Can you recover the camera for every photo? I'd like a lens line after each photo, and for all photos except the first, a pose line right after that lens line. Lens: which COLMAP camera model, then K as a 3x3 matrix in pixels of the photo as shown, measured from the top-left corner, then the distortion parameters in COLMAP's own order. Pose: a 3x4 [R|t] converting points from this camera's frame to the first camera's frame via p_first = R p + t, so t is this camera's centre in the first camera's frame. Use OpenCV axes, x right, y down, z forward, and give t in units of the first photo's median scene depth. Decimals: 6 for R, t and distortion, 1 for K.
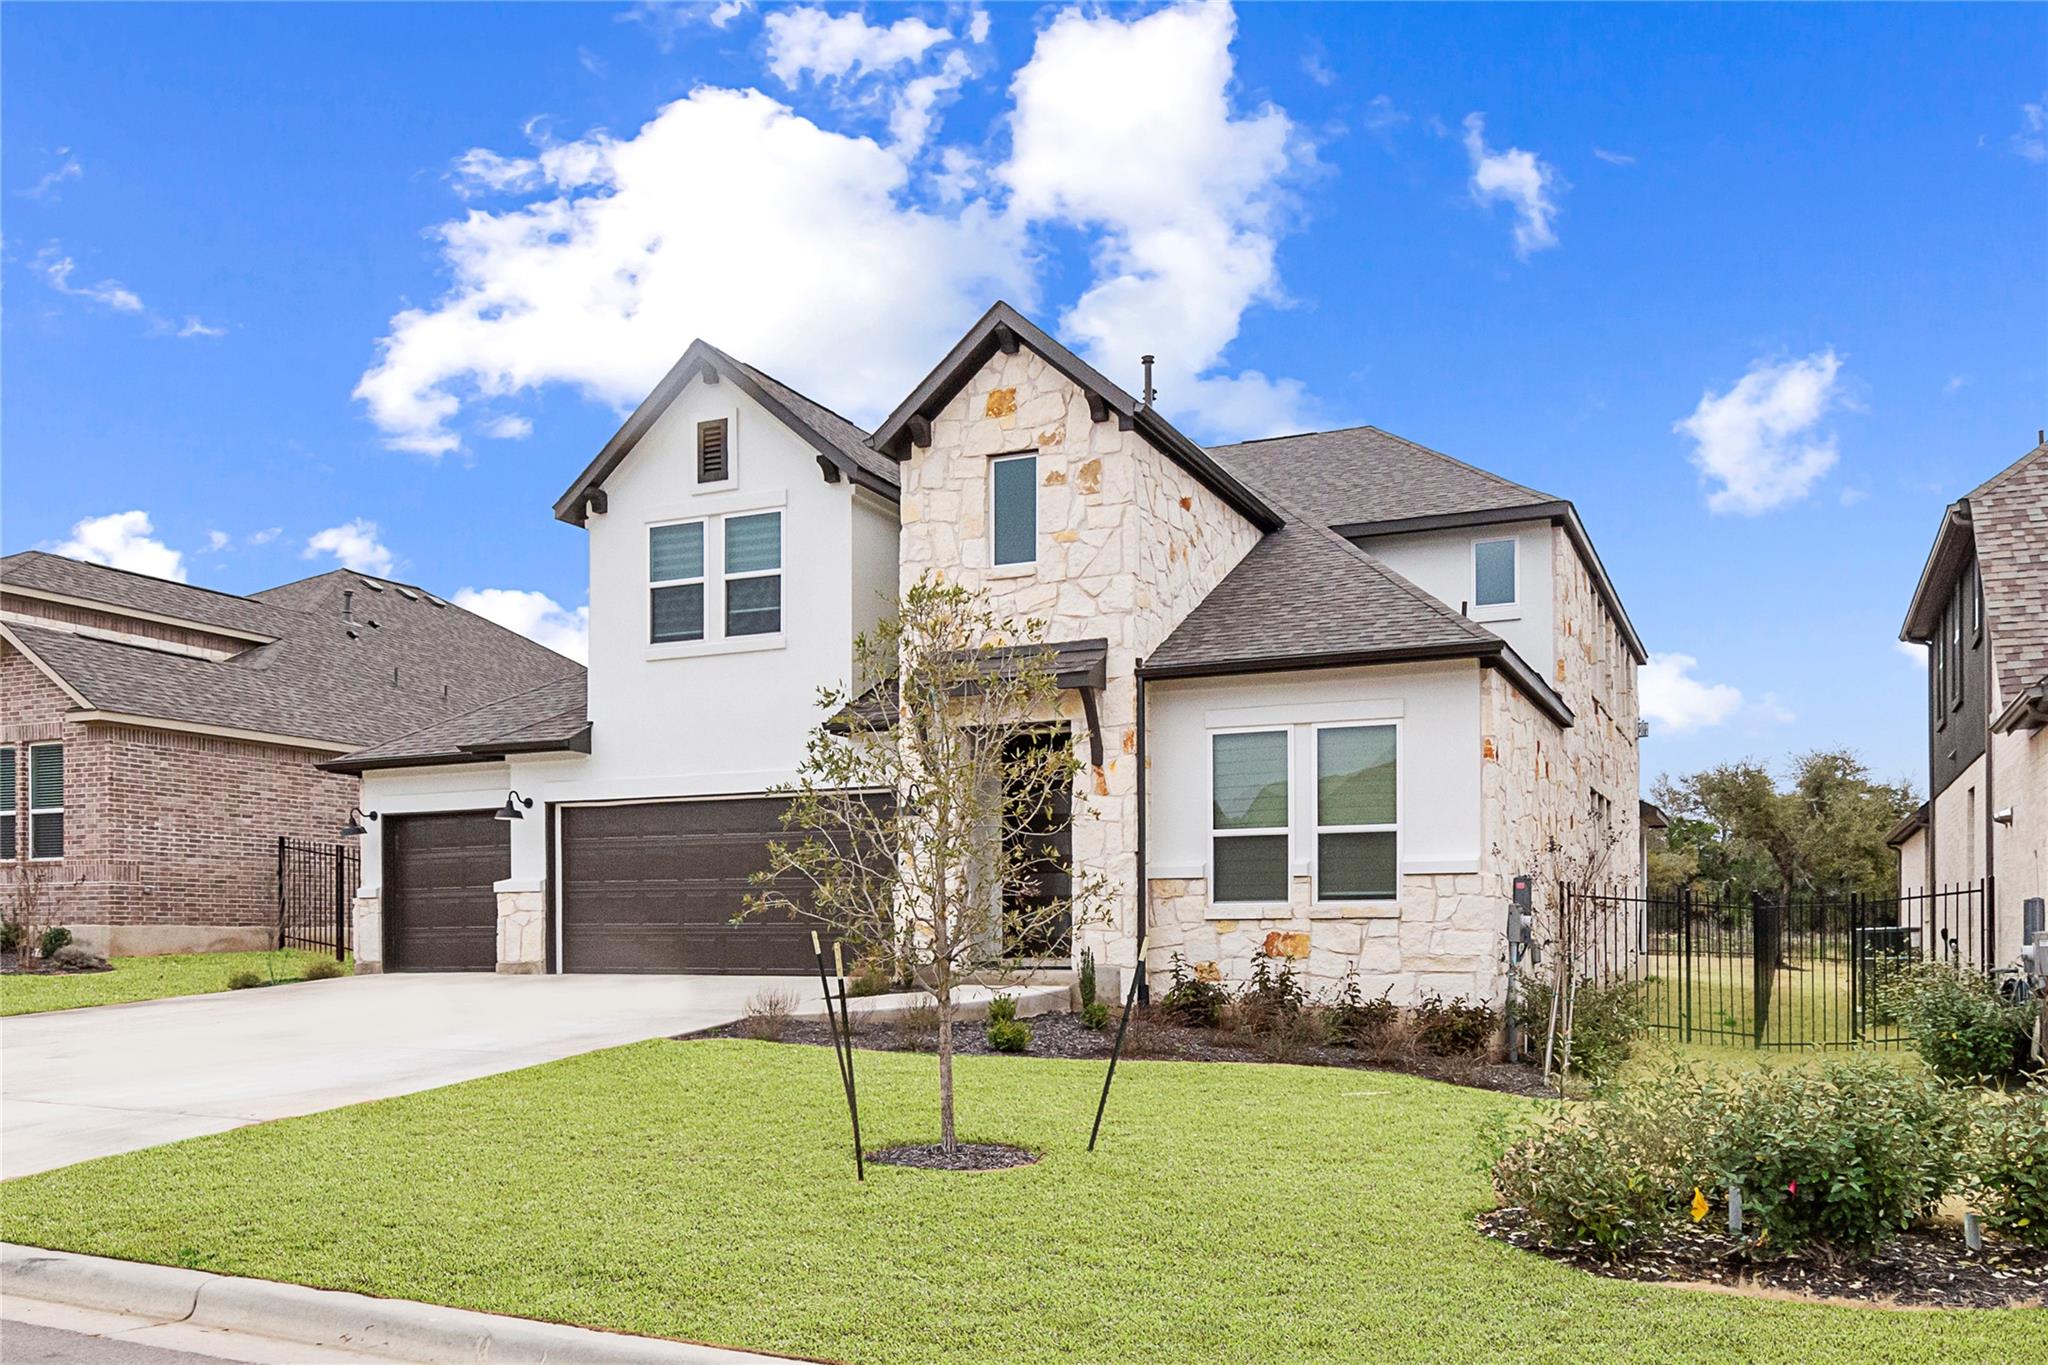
lens RADIAL K [[1275.6, 0, 1023.9], [0, 1275.6, 704.5], [0, 0, 1]] dist [-0.000177, -0.000345]
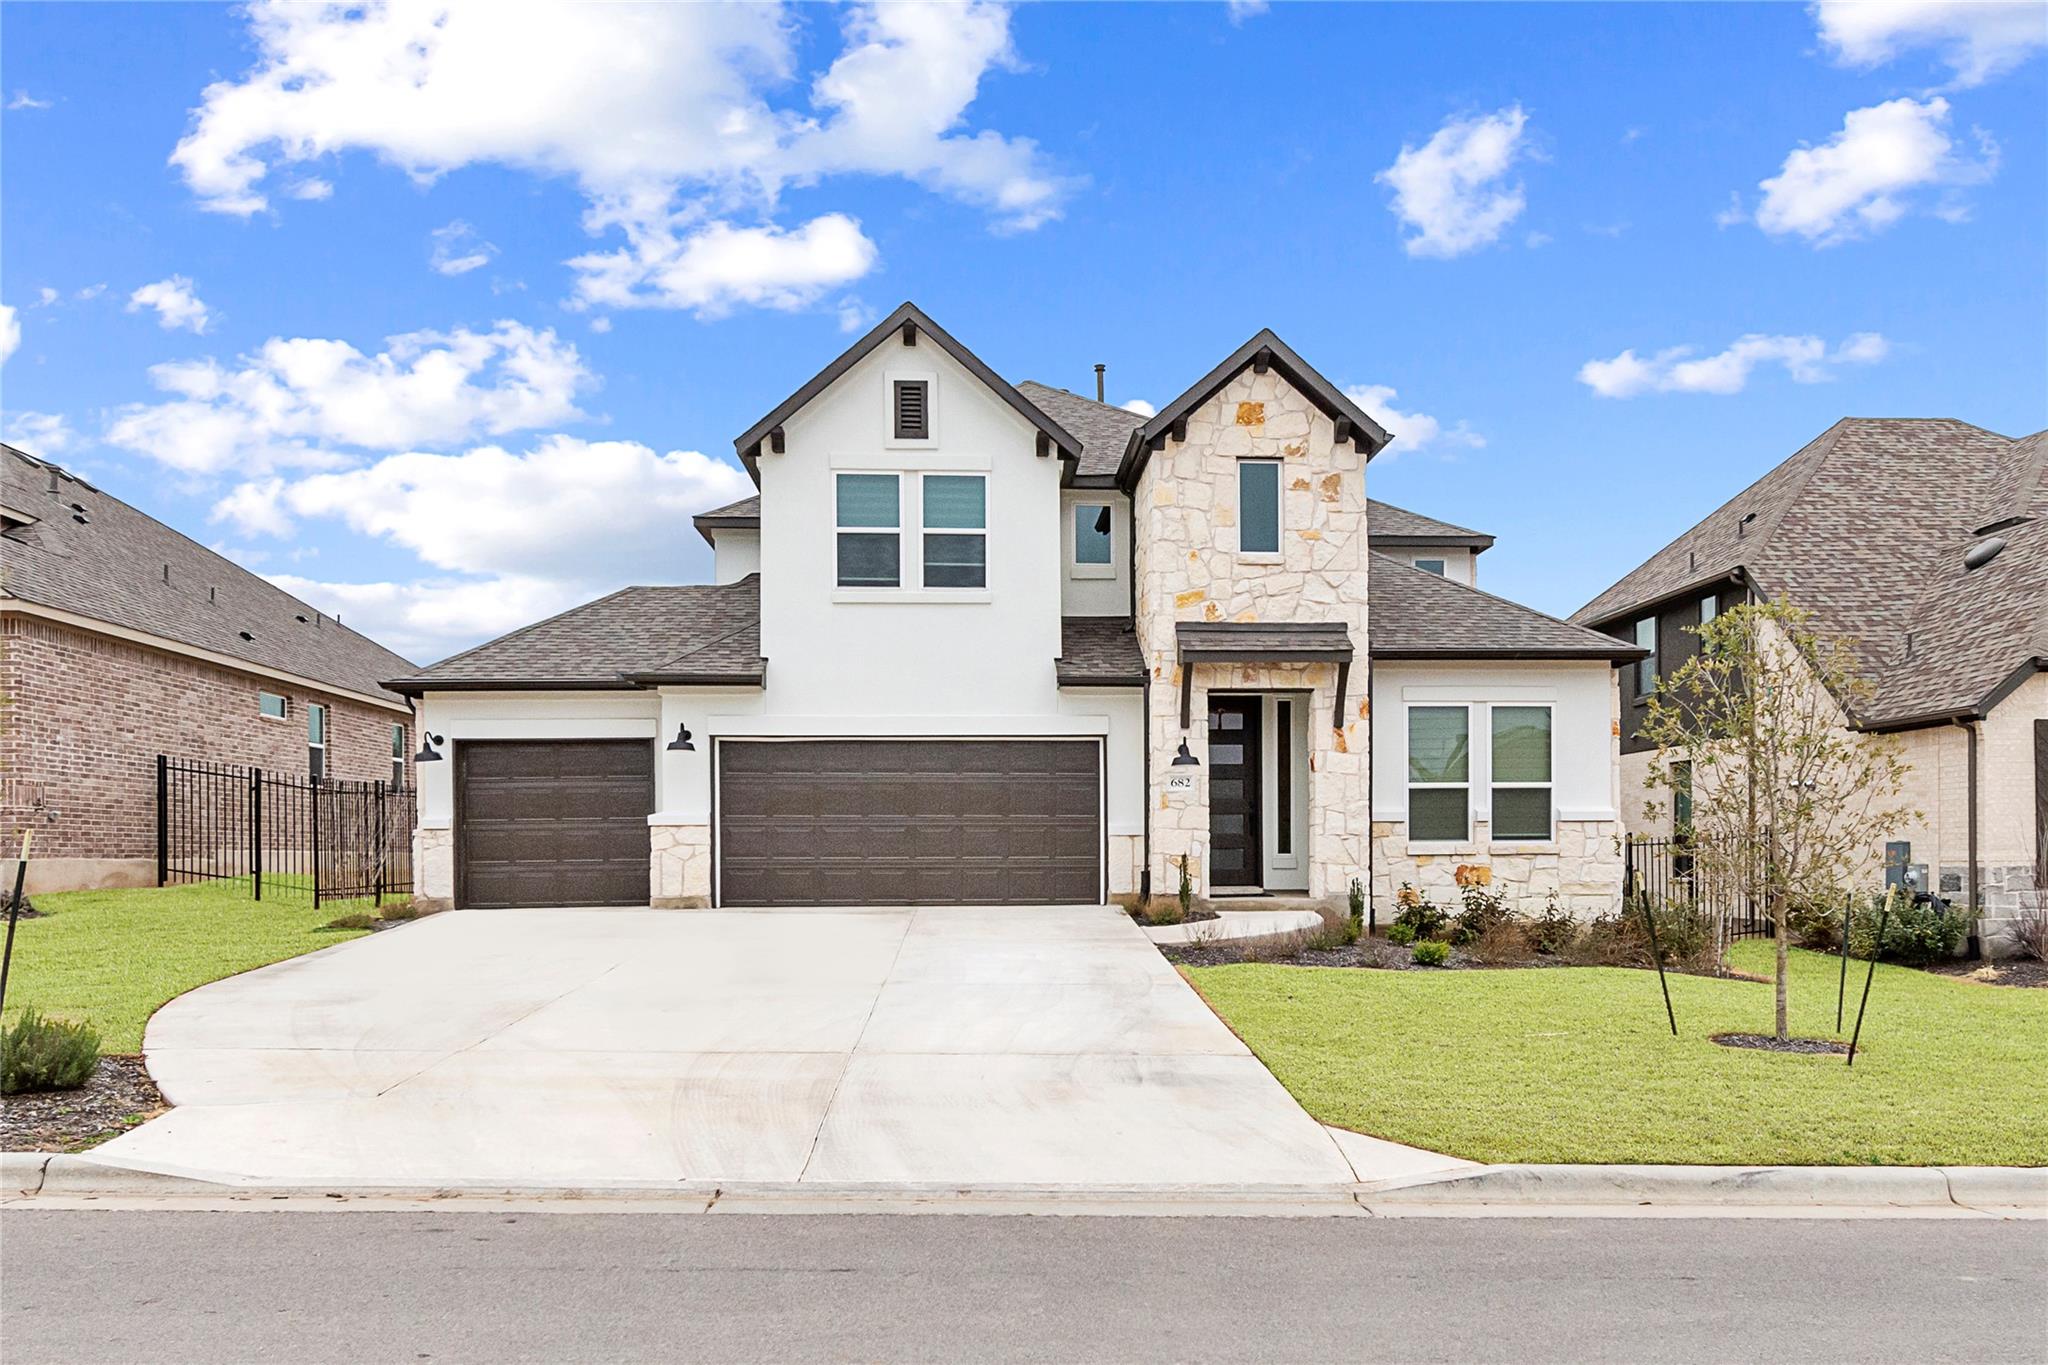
lens RADIAL K [[1151.0, 0, 1024.5], [0, 1151.0, 659.5], [0, 0, 1]] dist [-0.001942, 0.001114]
pose [[0.926068, 0.063039, 0.372053, -0.530121], [-0.064838, 0.997866, -0.007687, 0.009370], [-0.371744, -0.017004, 0.928179, 0.083220]]
